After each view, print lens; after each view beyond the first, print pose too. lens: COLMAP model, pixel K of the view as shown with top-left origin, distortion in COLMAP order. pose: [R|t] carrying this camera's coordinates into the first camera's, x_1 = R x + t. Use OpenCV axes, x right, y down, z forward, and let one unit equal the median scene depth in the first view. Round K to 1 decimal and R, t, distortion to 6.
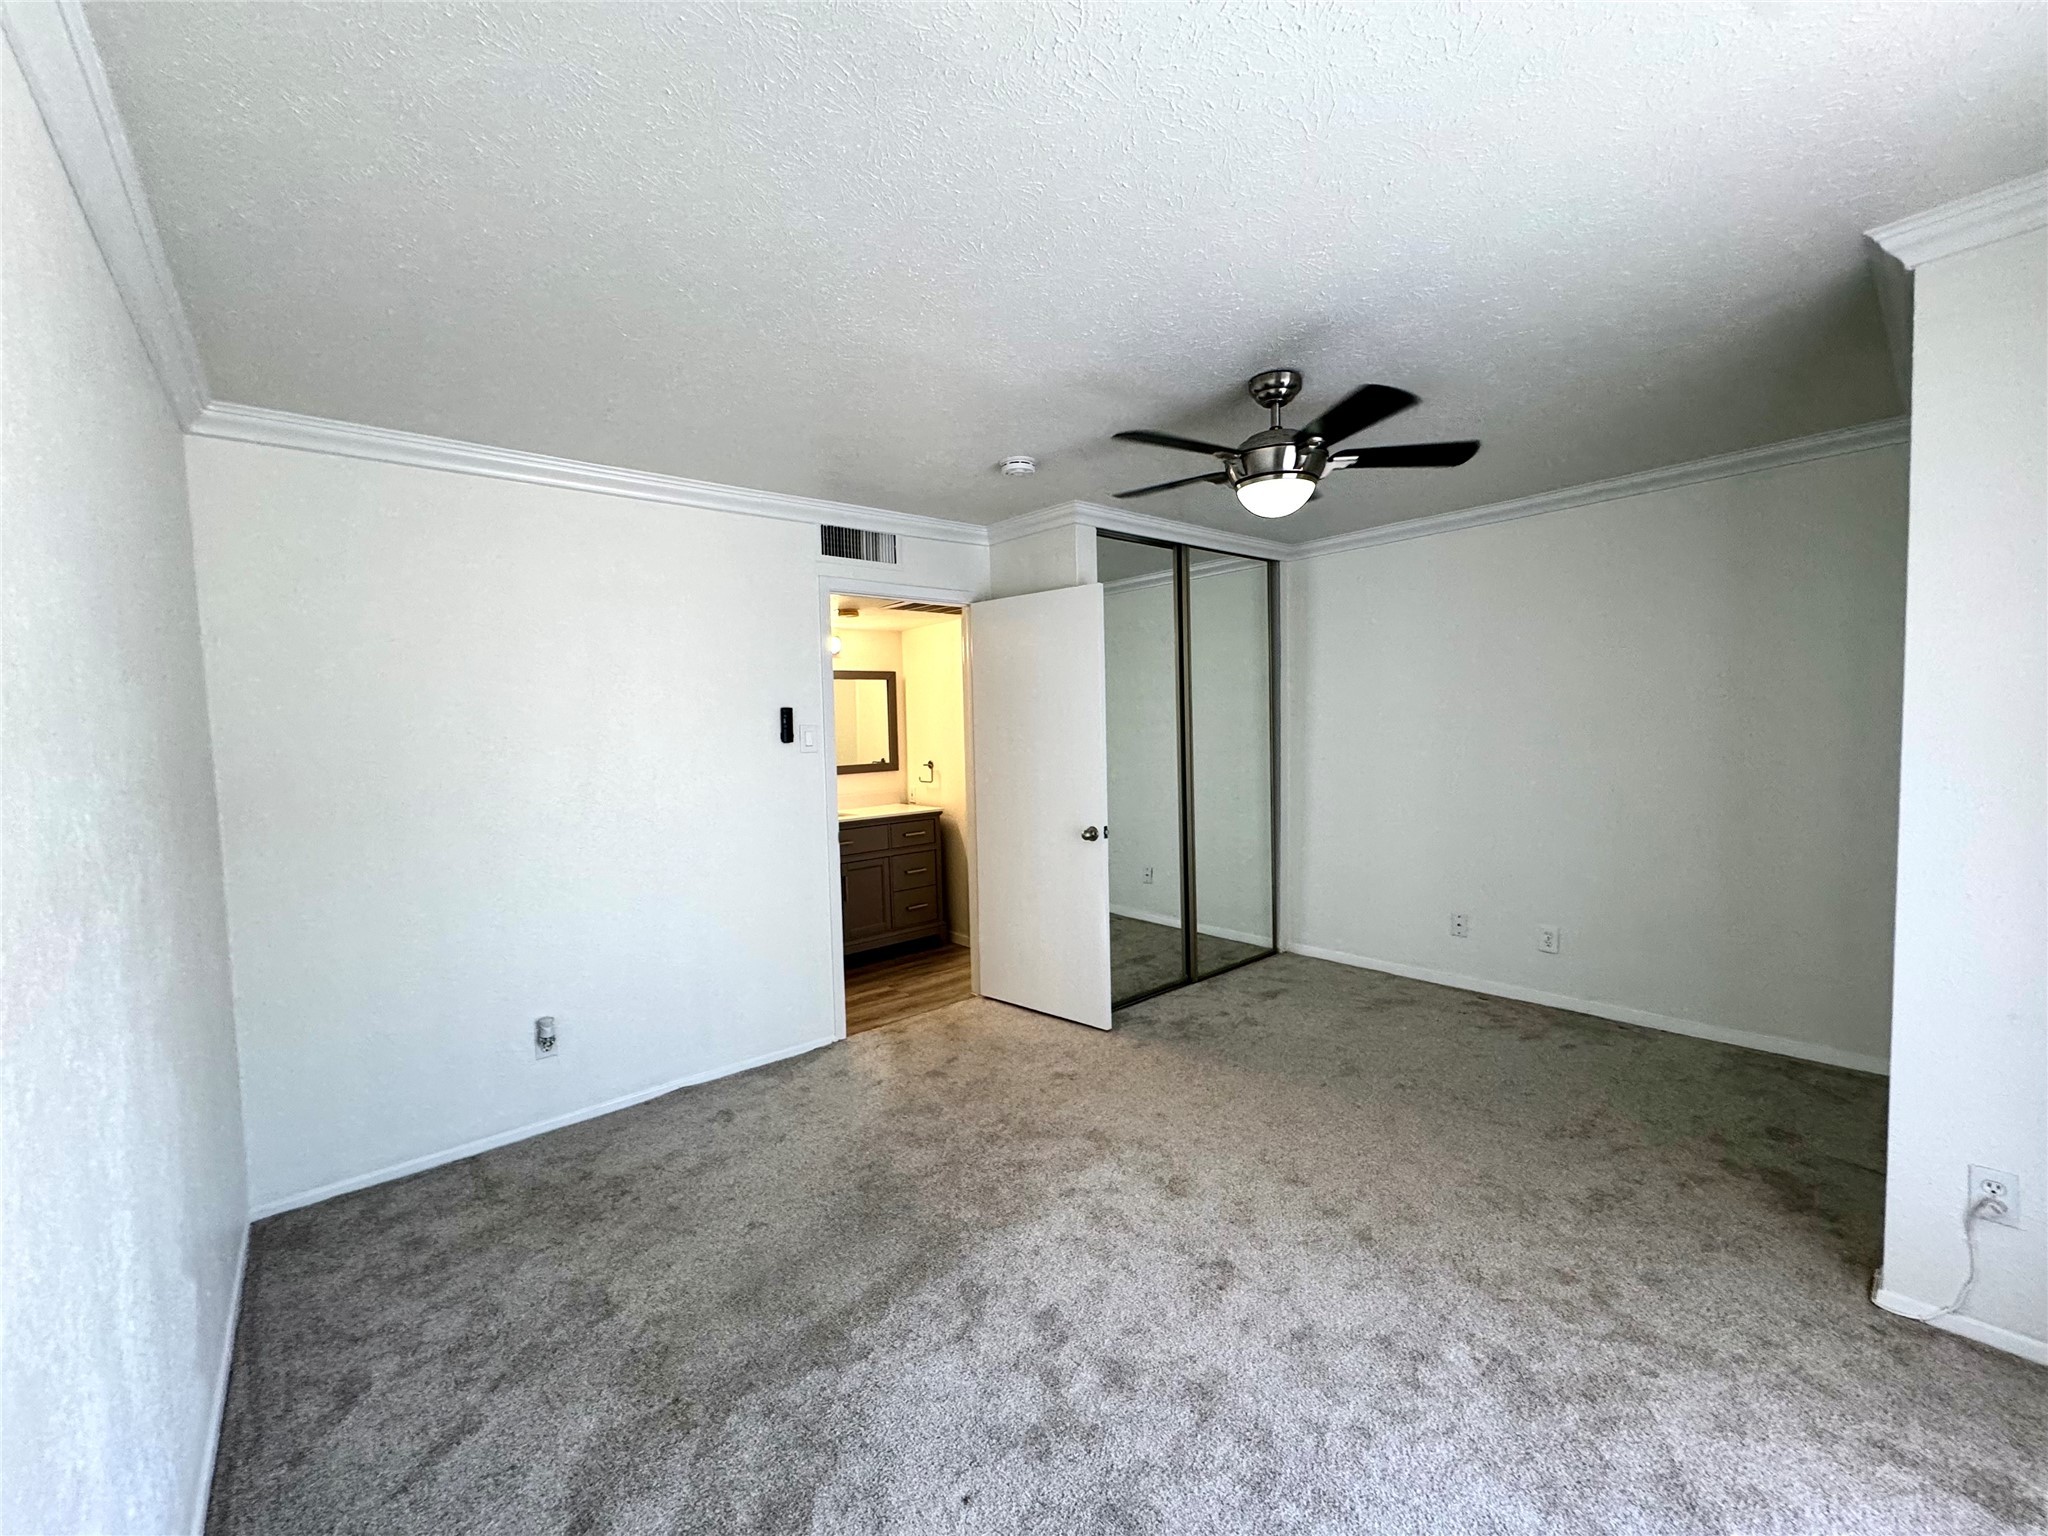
lens RADIAL K [[818.2, 0, 1027.3], [0, 818.2, 769.7], [0, 0, 1]] dist [-0.001253, 0.000150]
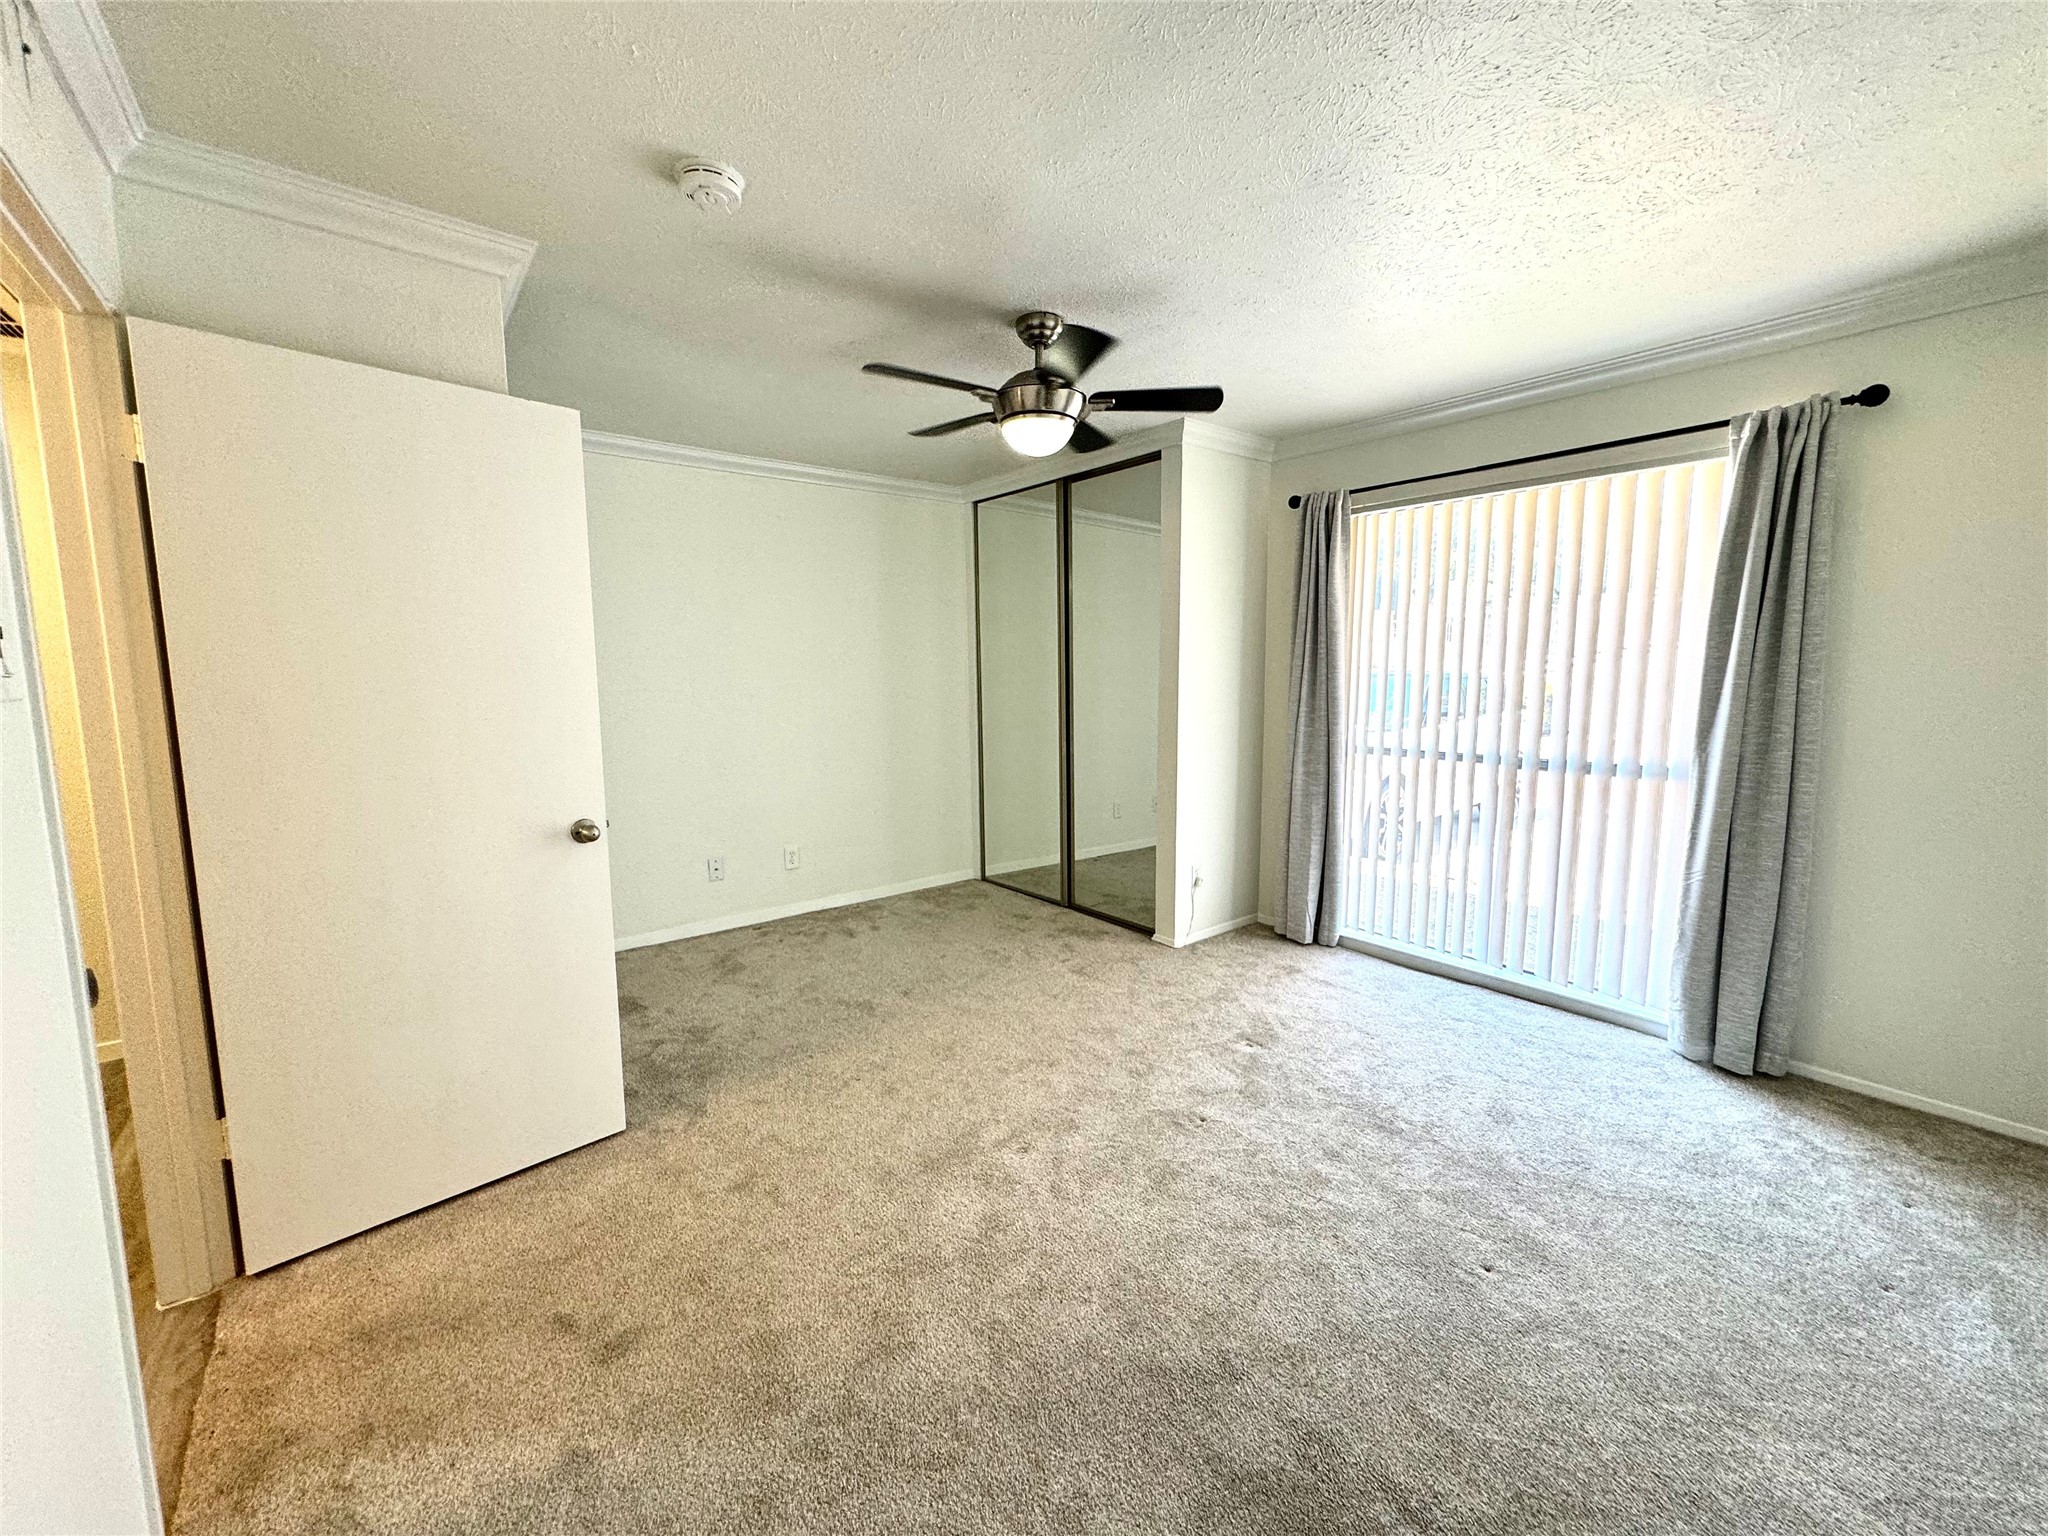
lens RADIAL K [[817.1, 0, 1024.0], [0, 817.1, 768.0], [0, 0, 1]] dist [-0.038111, -0.000009]
pose [[0.028934, -0.094809, 0.995075, -0.597925], [0.056981, 0.994029, 0.093052, -0.007725], [-0.997956, 0.054008, 0.034163, 0.783481]]
